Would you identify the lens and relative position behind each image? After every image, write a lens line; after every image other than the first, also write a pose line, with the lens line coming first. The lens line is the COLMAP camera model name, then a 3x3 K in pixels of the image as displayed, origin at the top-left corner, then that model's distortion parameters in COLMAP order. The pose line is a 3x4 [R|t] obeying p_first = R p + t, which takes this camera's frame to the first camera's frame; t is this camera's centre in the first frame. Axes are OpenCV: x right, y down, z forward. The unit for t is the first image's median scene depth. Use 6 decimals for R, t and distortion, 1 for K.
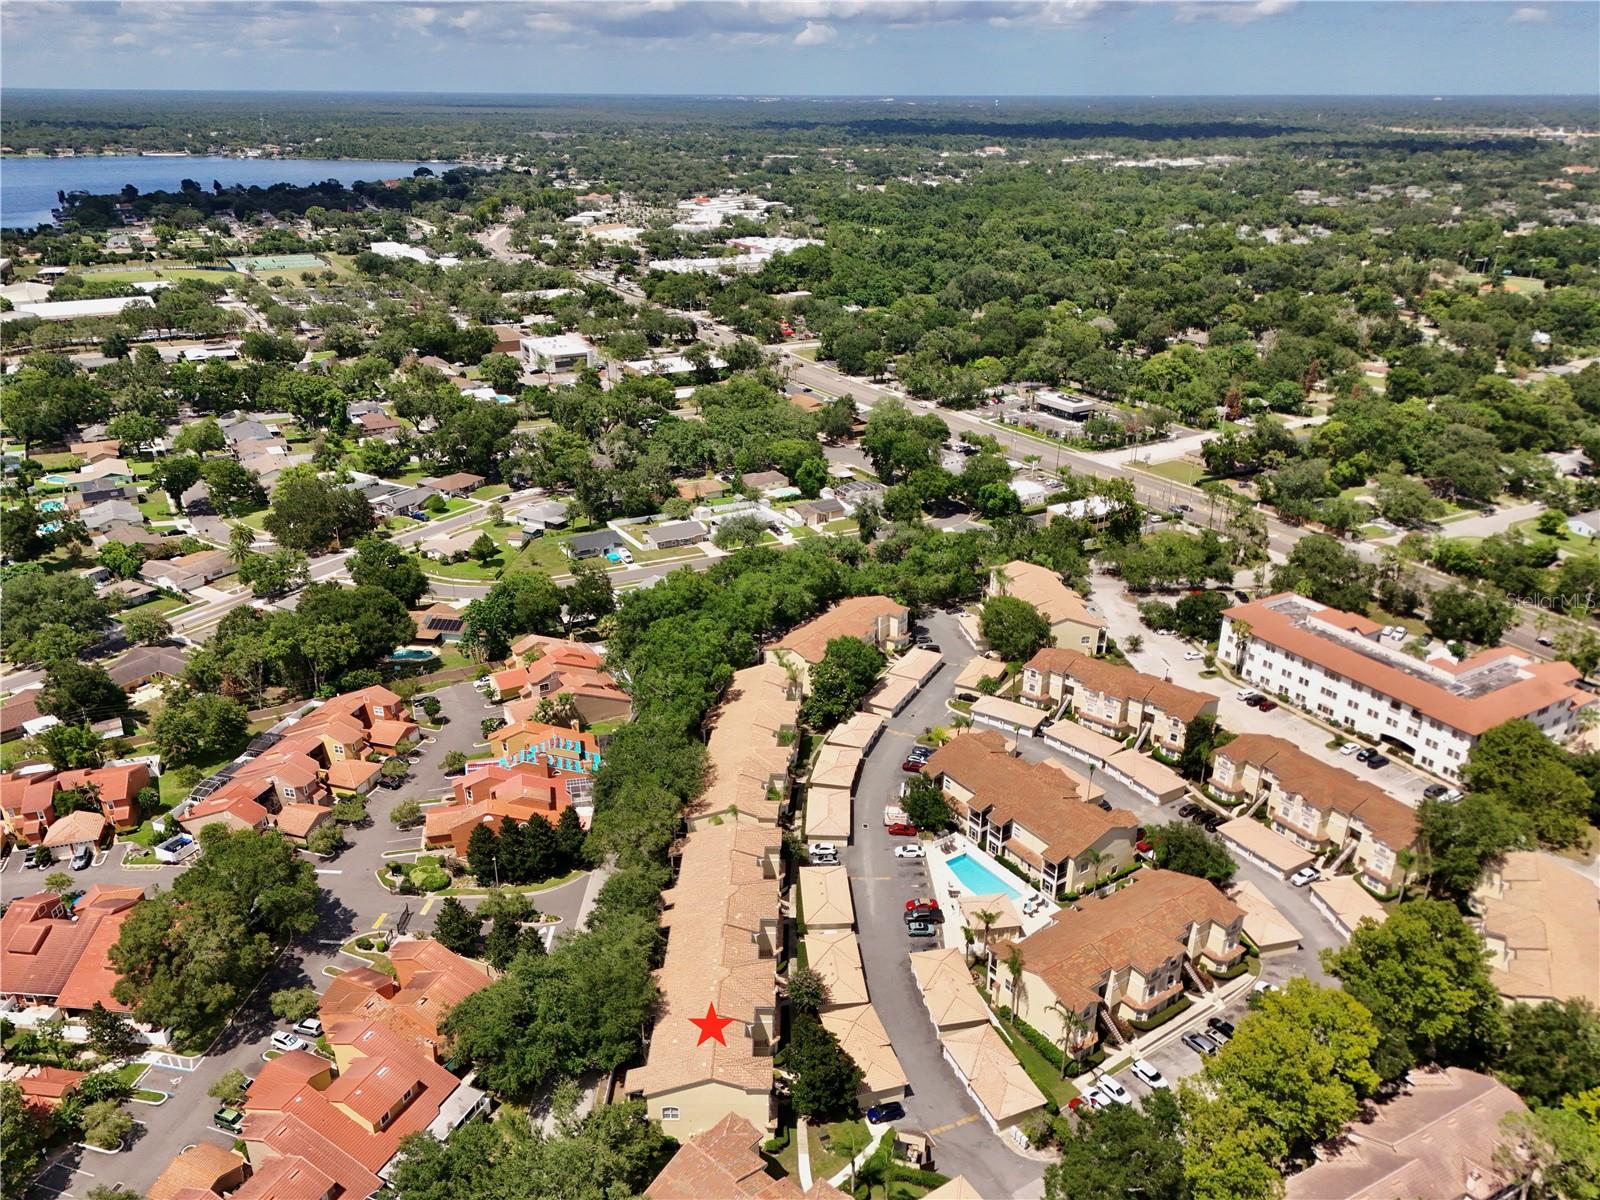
lens RADIAL K [[1189.0, 0, 816.2], [0, 1189.0, 606.0], [0, 0, 1]] dist [0.064698, -0.057360]
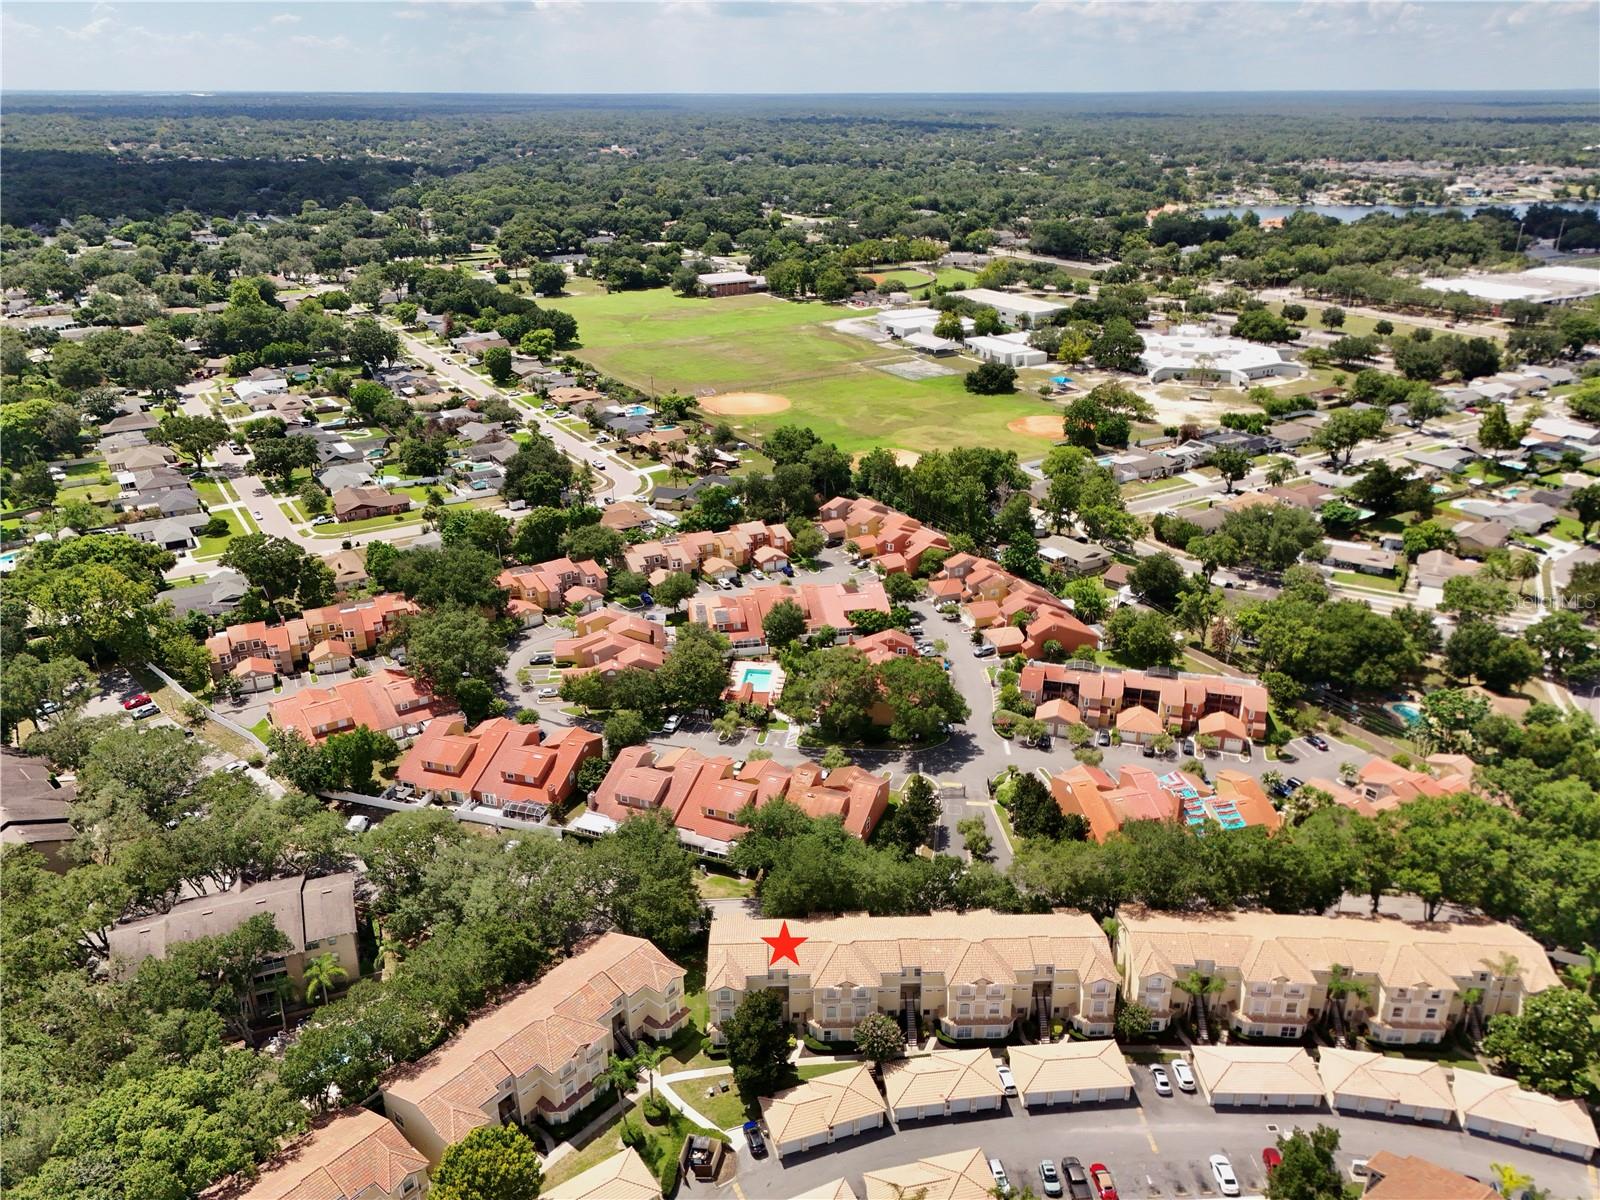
lens RADIAL K [[1189.0, 0, 799.9], [0, 1189.0, 599.5], [0, 0, 1]] dist [0.064698, -0.057360]
pose [[0.021642, 0.386603, -0.921992, 0.334595], [-0.392514, 0.851447, 0.347809, -0.125445], [0.919491, 0.354368, 0.170173, 0.309274]]
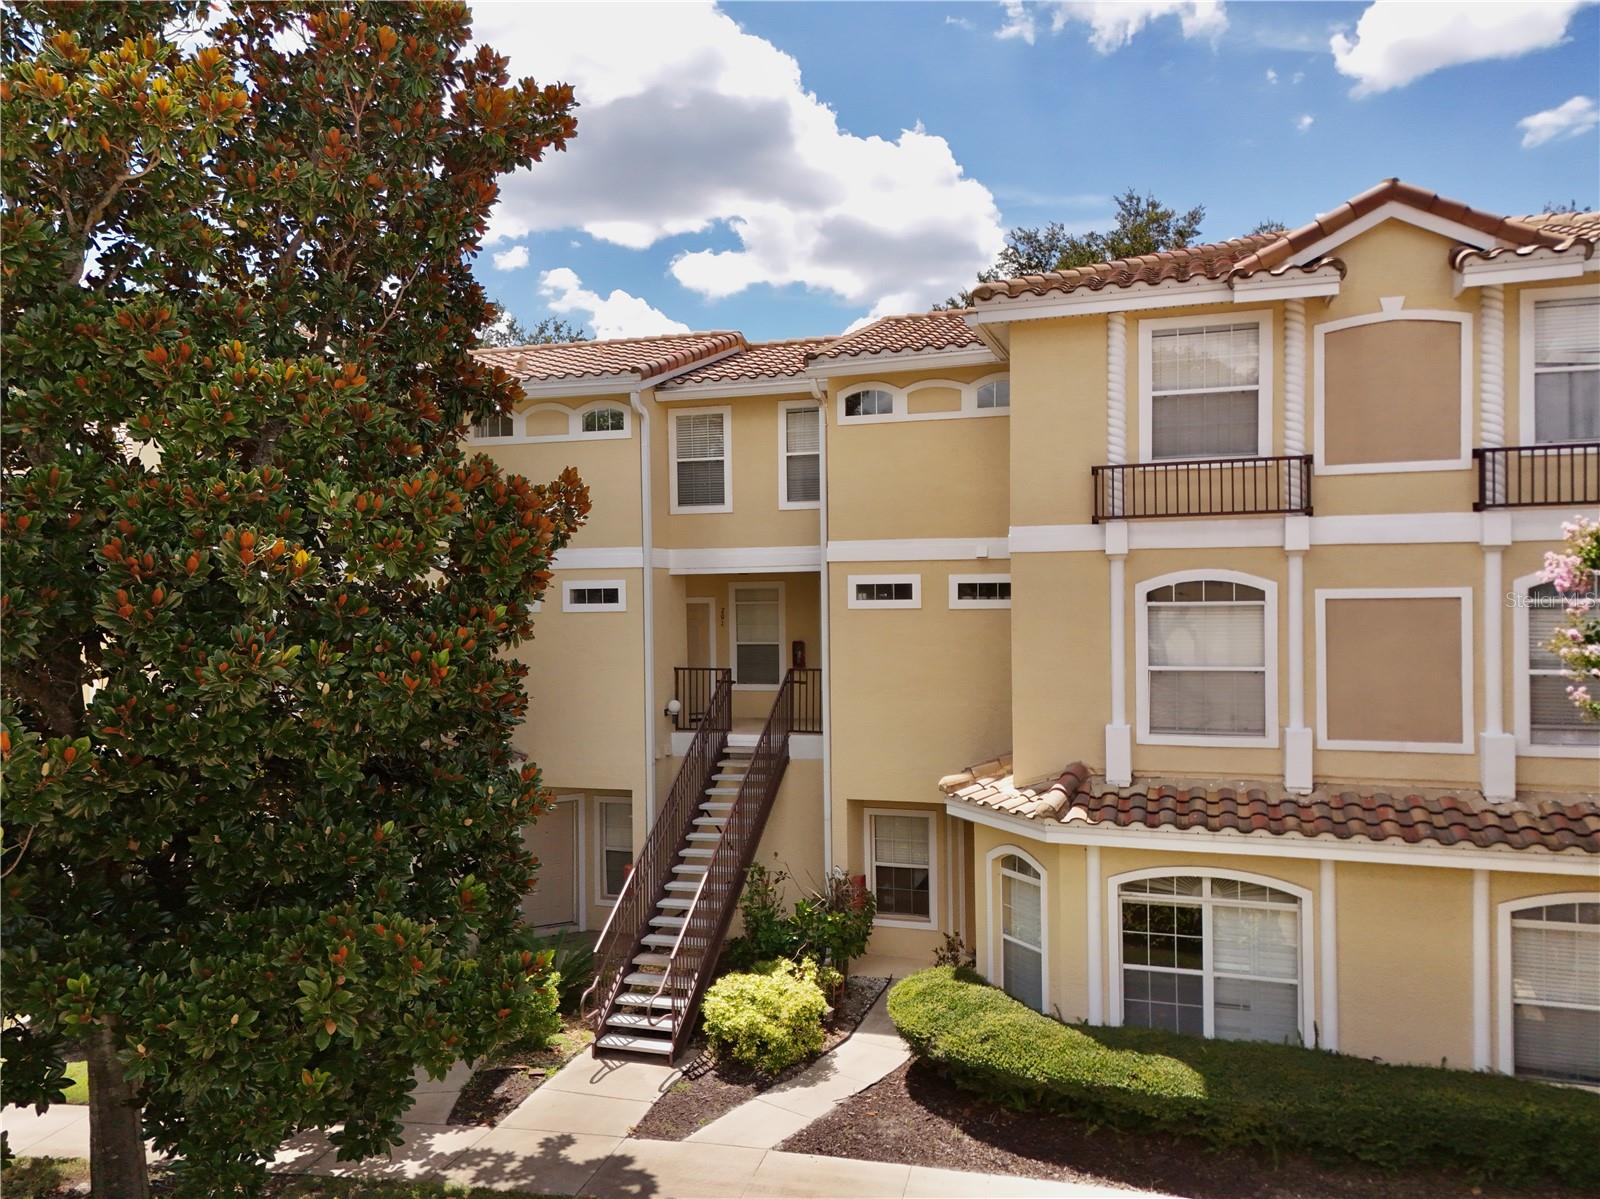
lens RADIAL K [[1189.0, 0, 796.6], [0, 1189.0, 605.7], [0, 0, 1]] dist [0.064698, -0.057360]
pose [[-0.313858, 0.014704, -0.949356, 0.026024], [-0.364043, 0.921601, 0.134627, 0.152592], [0.876907, 0.387860, -0.283899, 0.448383]]
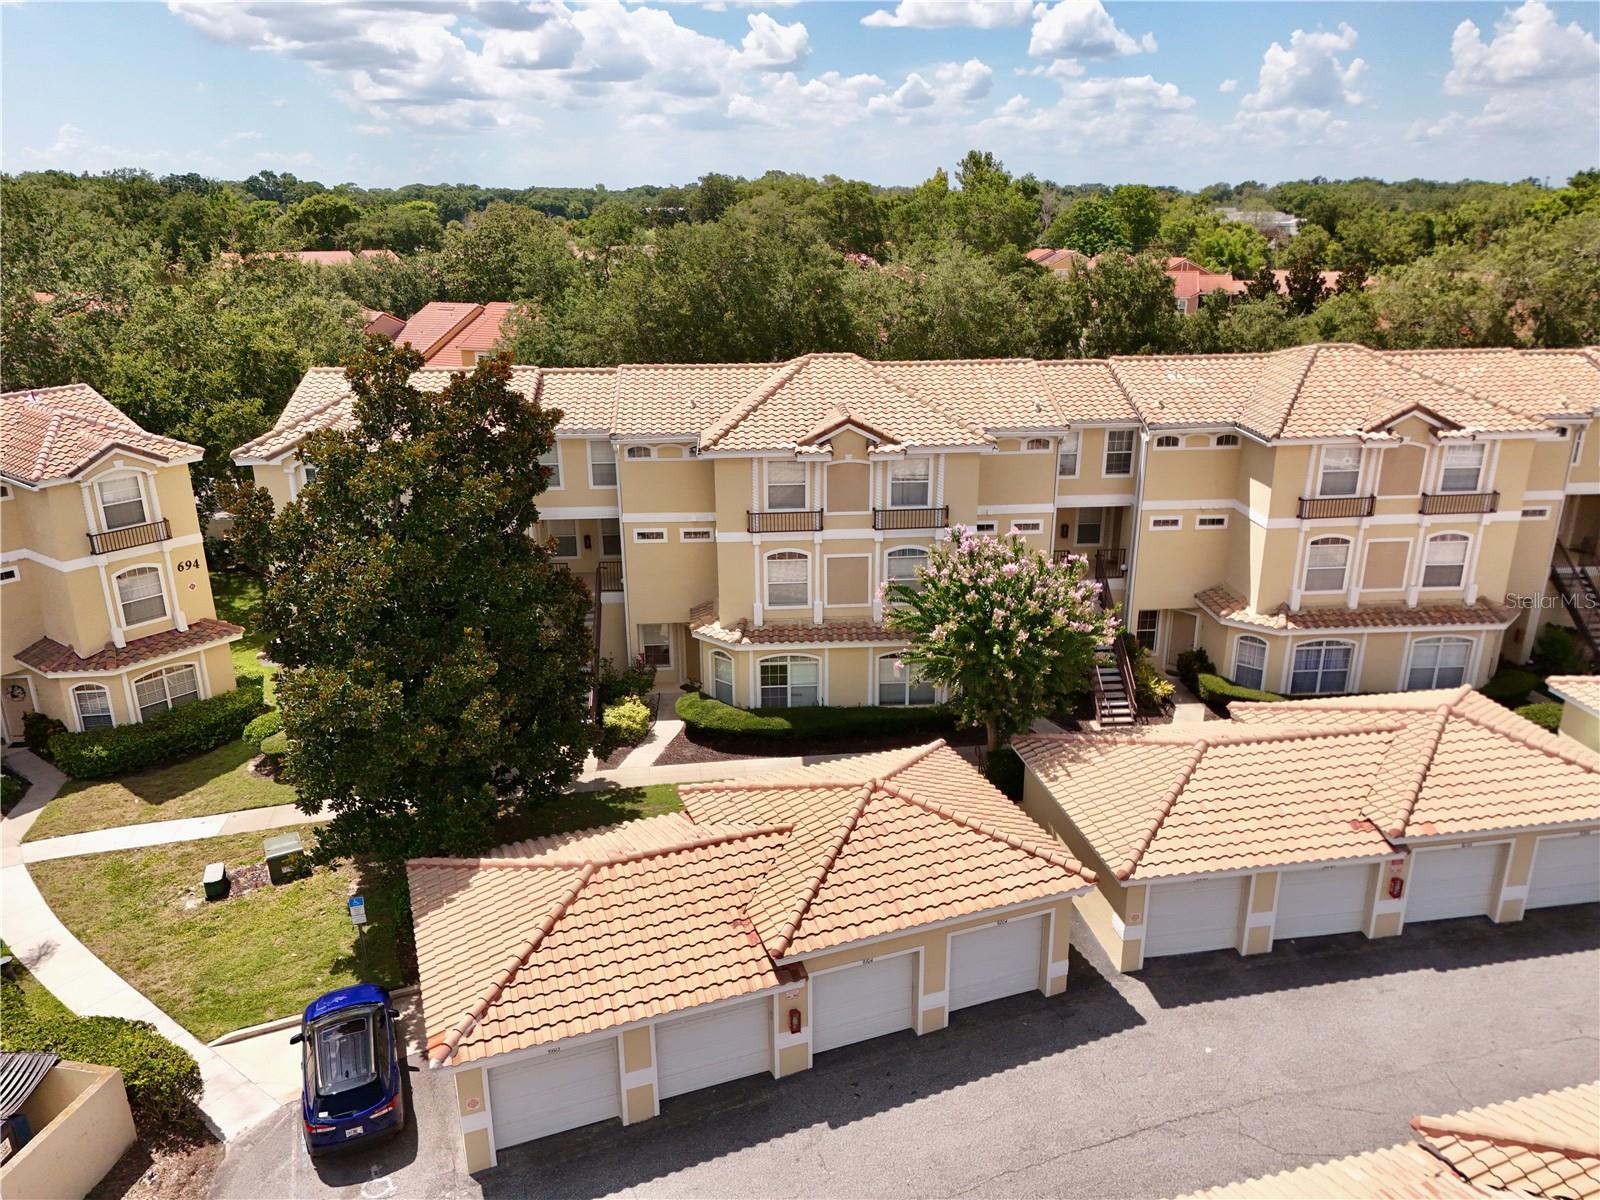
lens RADIAL K [[1189.0, 0, 804.5], [0, 1189.0, 607.2], [0, 0, 1]] dist [0.064698, -0.057360]
pose [[0.059790, 0.318323, -0.946095, 0.087053], [-0.387539, 0.880849, 0.271879, 0.127061], [0.919912, 0.350393, 0.176028, 0.433053]]
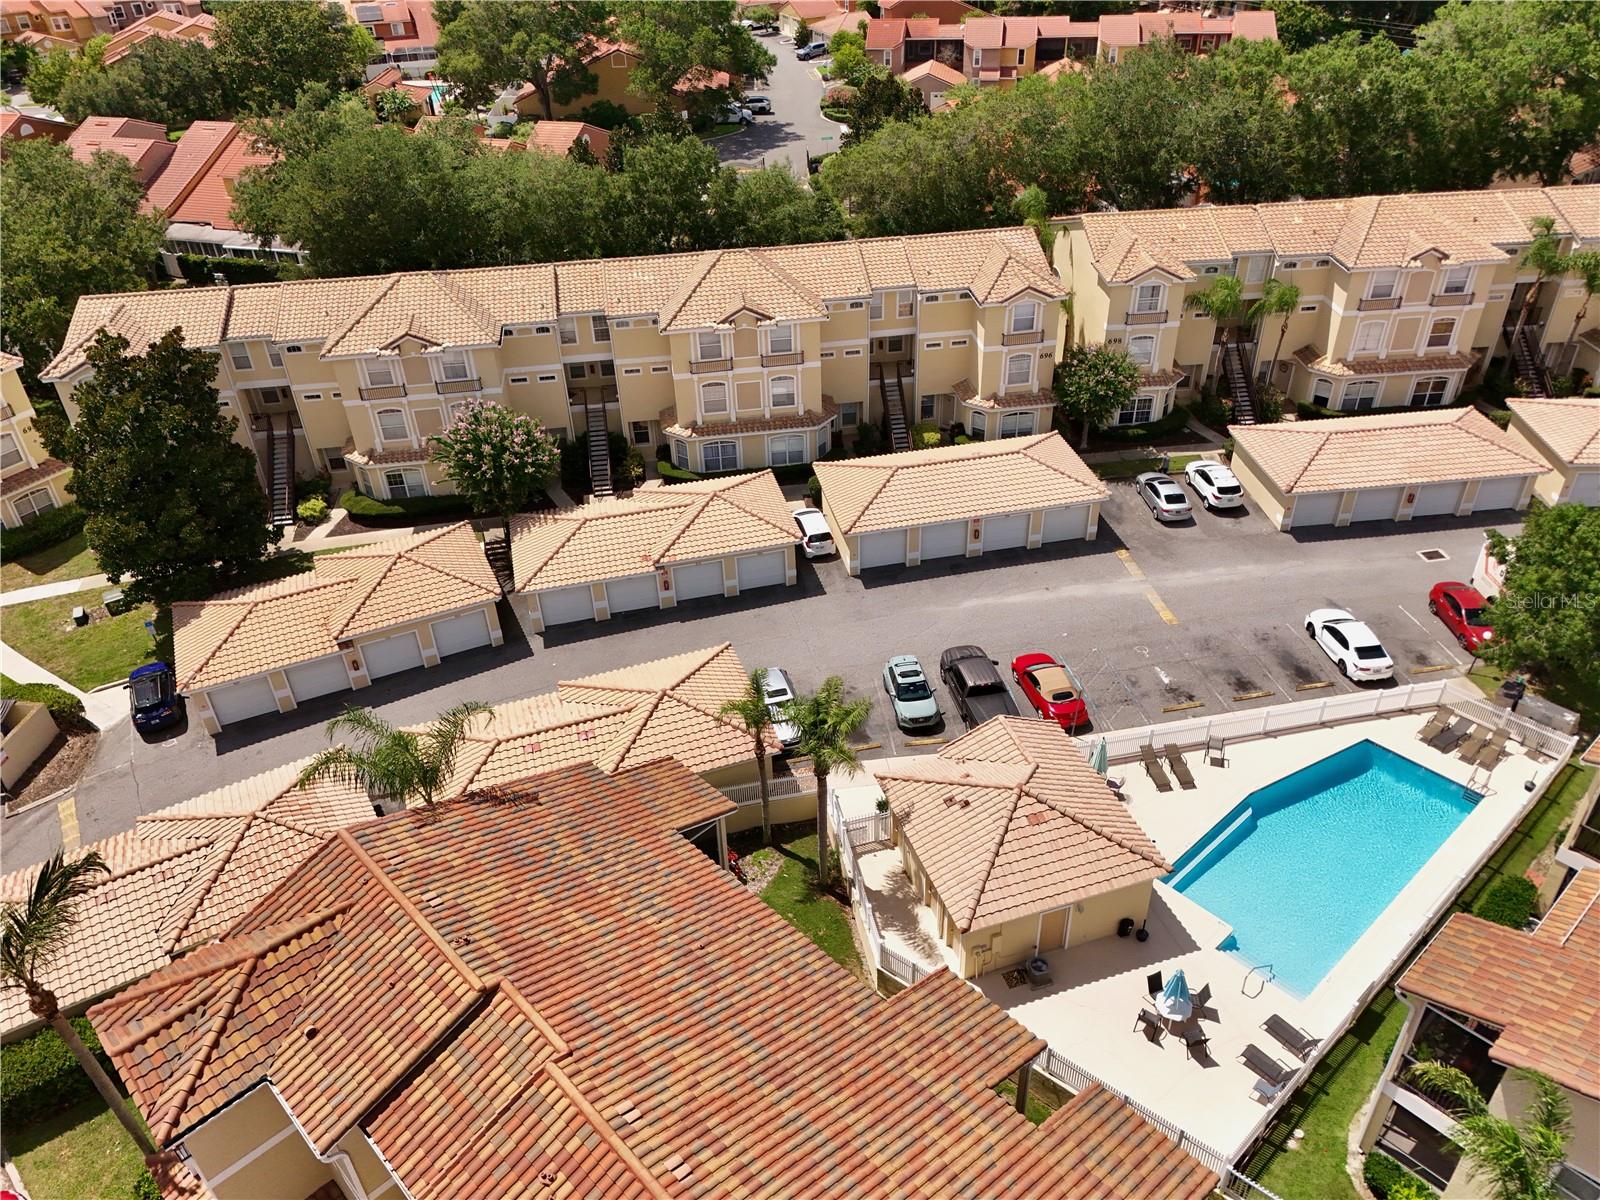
lens RADIAL K [[1189.0, 0, 803.5], [0, 1189.0, 617.2], [0, 0, 1]] dist [0.064698, -0.057360]
pose [[0.134798, 0.565916, -0.813369, 0.160353], [-0.362437, 0.792137, 0.491078, 0.064334], [0.922209, 0.228599, 0.311888, 0.457205]]
